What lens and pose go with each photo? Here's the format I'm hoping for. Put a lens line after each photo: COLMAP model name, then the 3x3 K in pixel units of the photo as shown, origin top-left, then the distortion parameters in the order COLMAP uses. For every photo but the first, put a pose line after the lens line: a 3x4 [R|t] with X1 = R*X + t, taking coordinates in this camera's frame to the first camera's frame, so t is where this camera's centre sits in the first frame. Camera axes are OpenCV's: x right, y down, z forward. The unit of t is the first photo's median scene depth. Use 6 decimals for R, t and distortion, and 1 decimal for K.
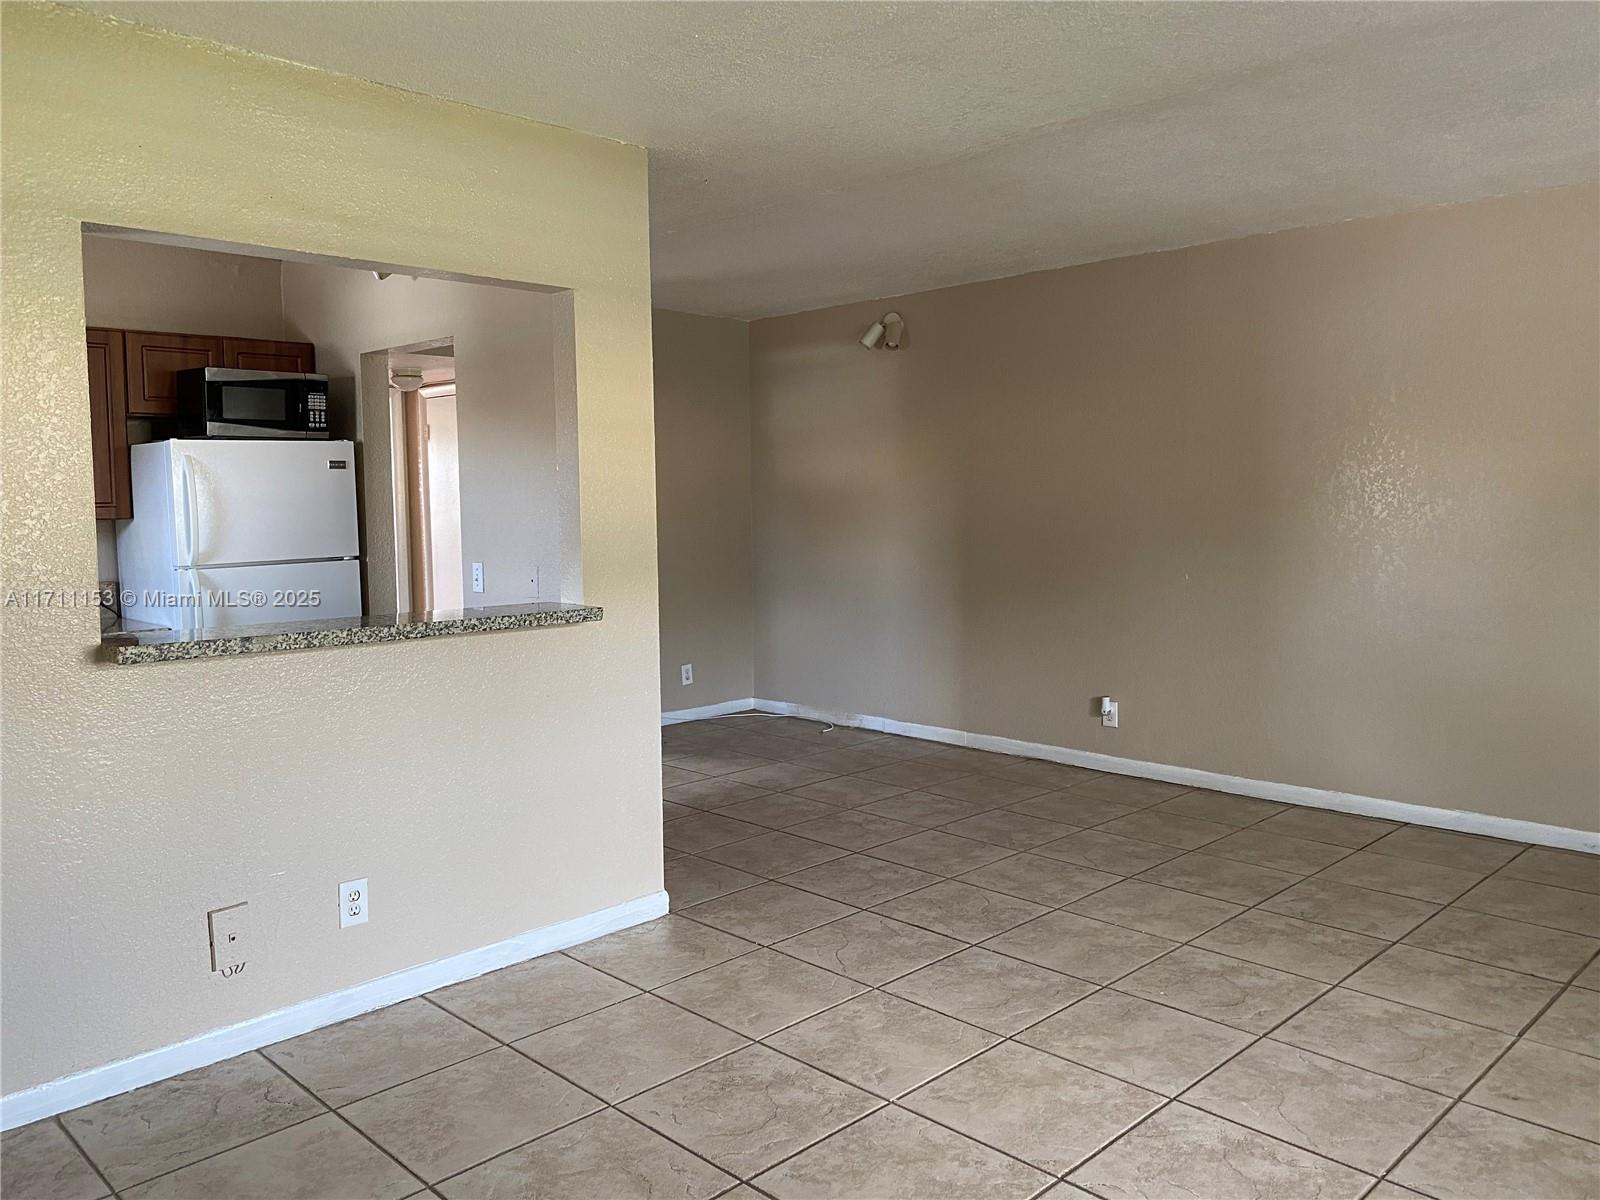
lens RADIAL K [[1238.5, 0, 789.8], [0, 1238.5, 602.3], [0, 0, 1]] dist [0.037447, -0.036991]
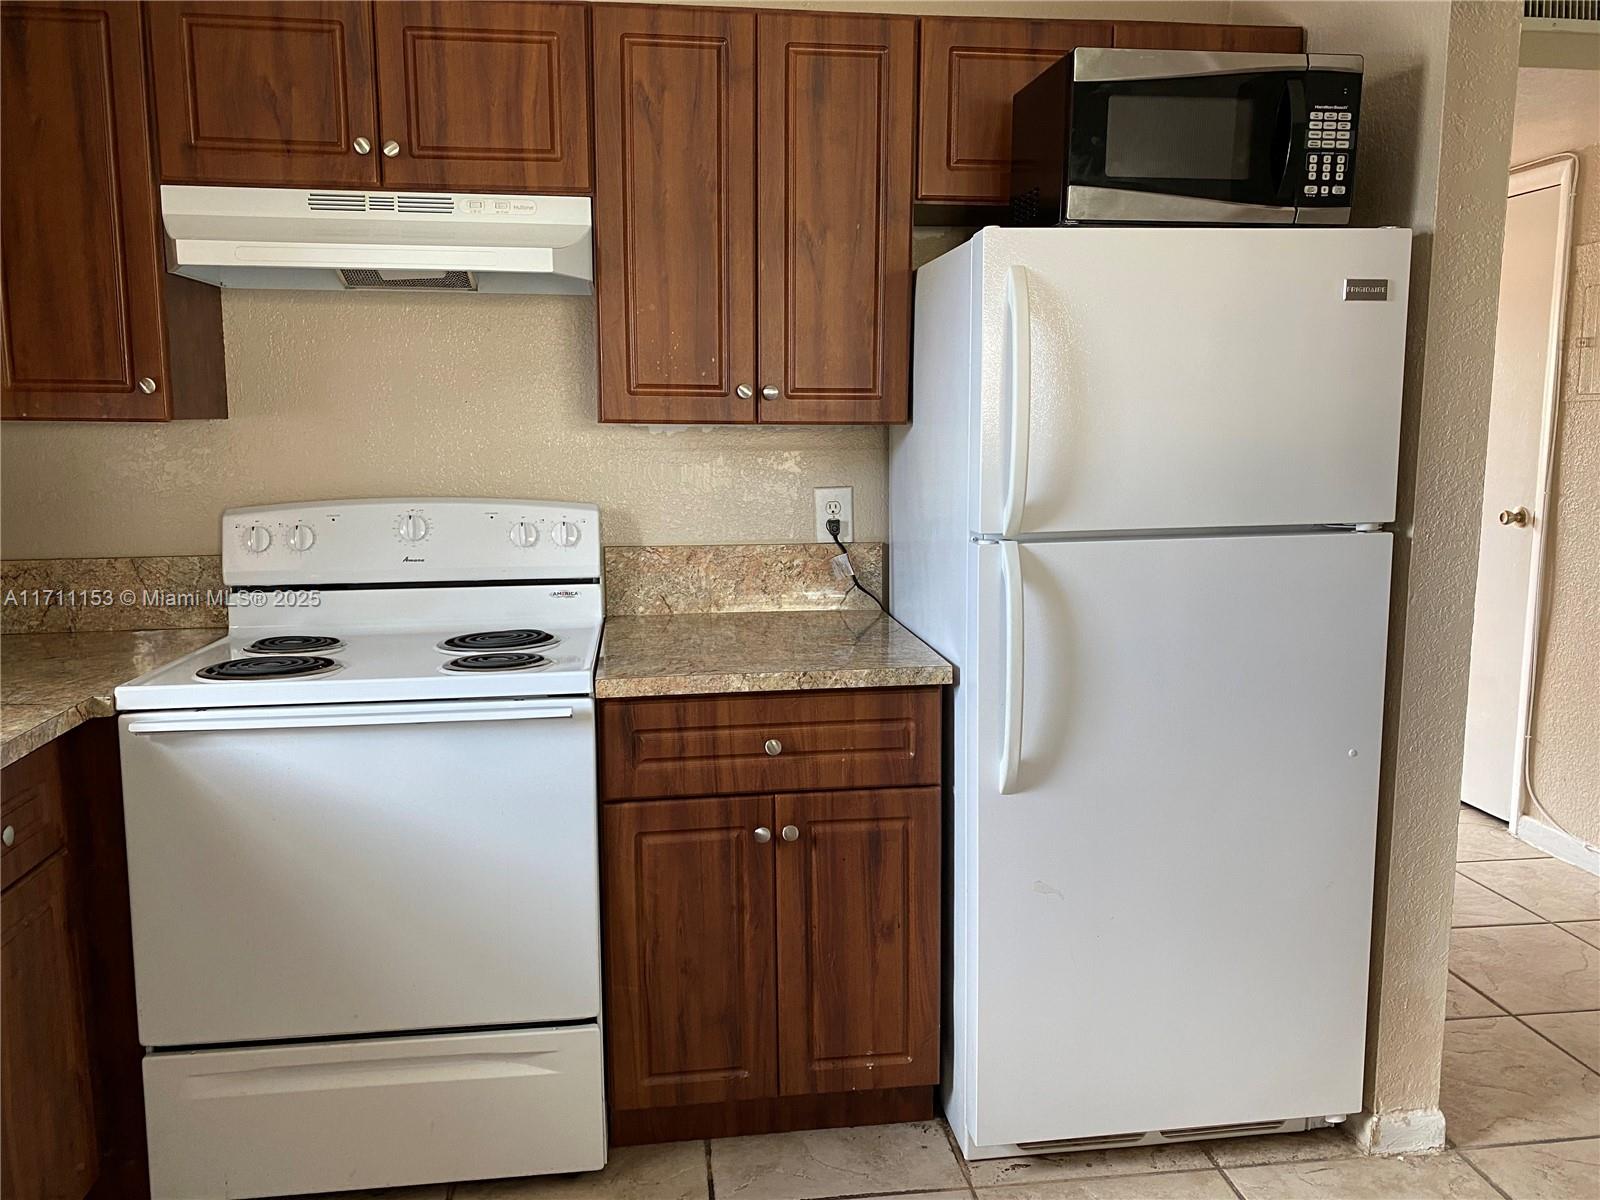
lens RADIAL K [[1238.5, 0, 807.9], [0, 1238.5, 592.7], [0, 0, 1]] dist [0.037447, -0.036991]
pose [[0.809357, 0.092042, -0.580059, -0.271510], [-0.057404, 0.995312, 0.077838, -0.036365], [0.584504, -0.029701, 0.810847, 0.580619]]
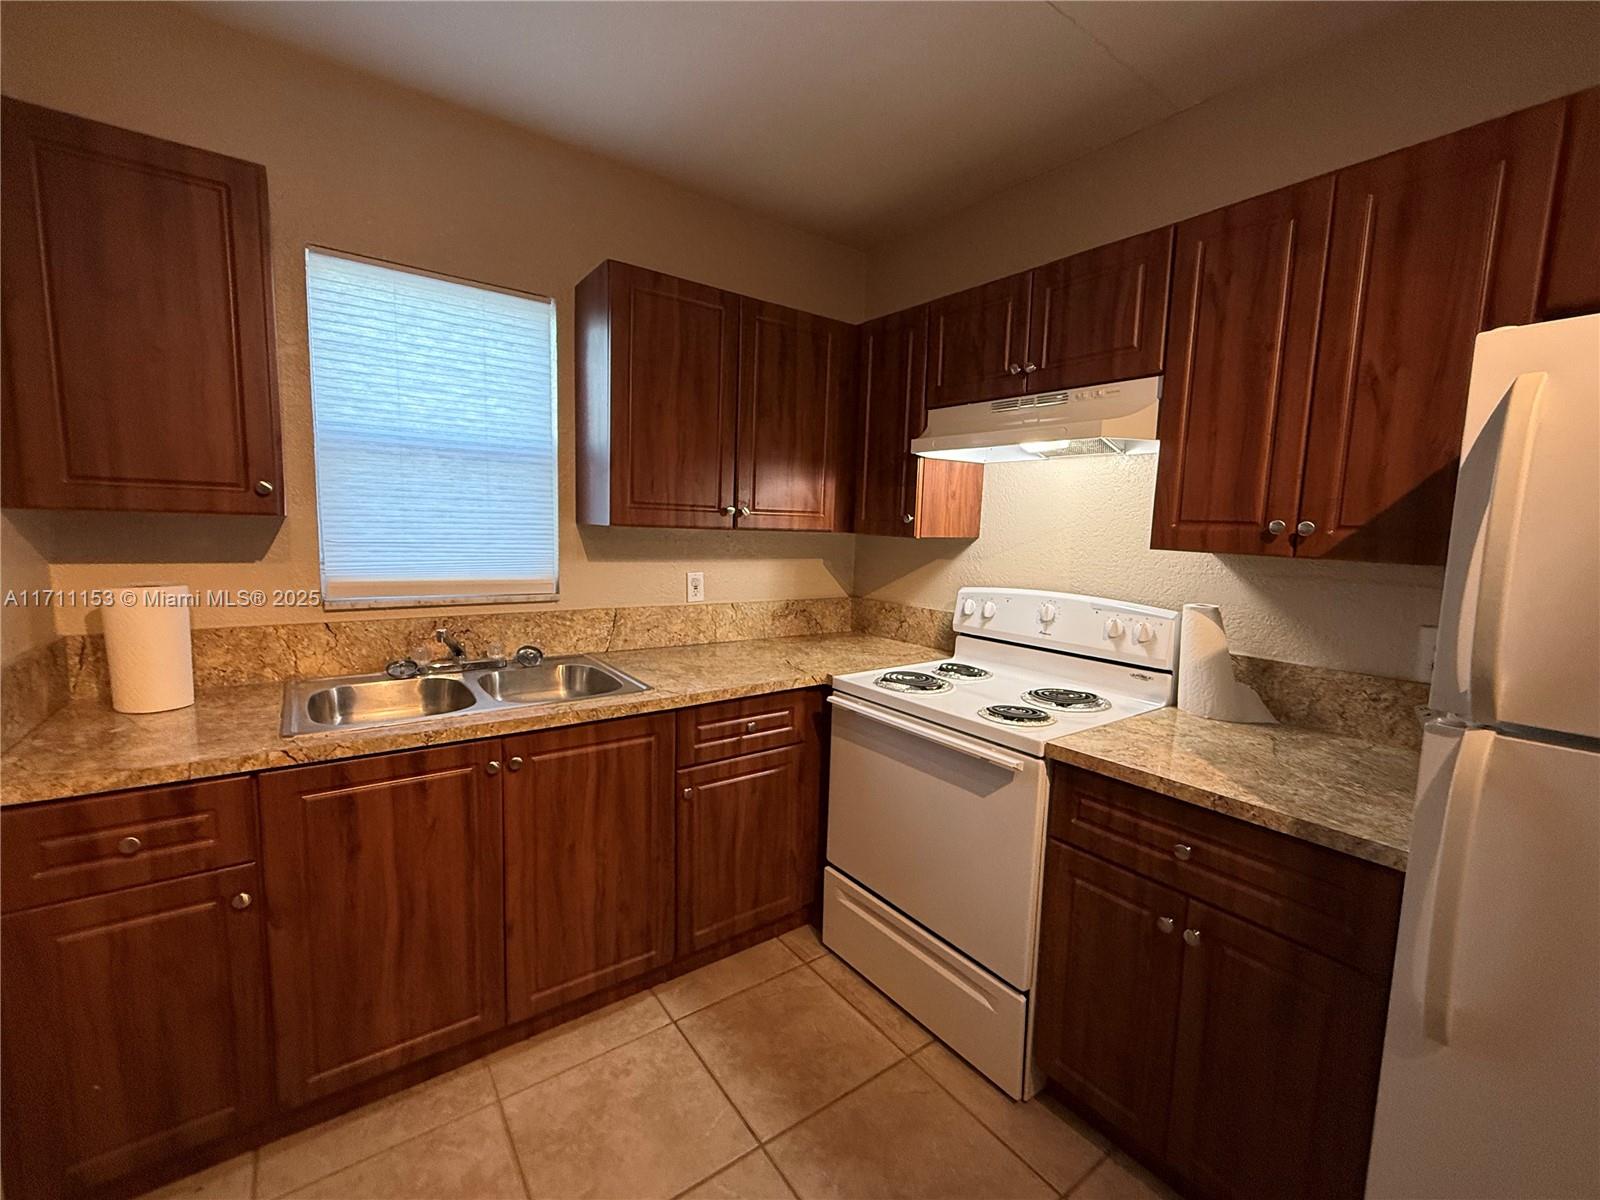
lens RADIAL K [[675.2, 0, 802.4], [0, 675.2, 601.3], [0, 0, 1]] dist [-0.000528, -0.000346]
pose [[-0.132134, 0.123809, -0.983469, -0.267404], [-0.110858, 0.984098, 0.138783, -0.061437], [0.985013, 0.127364, -0.116308, 0.790832]]
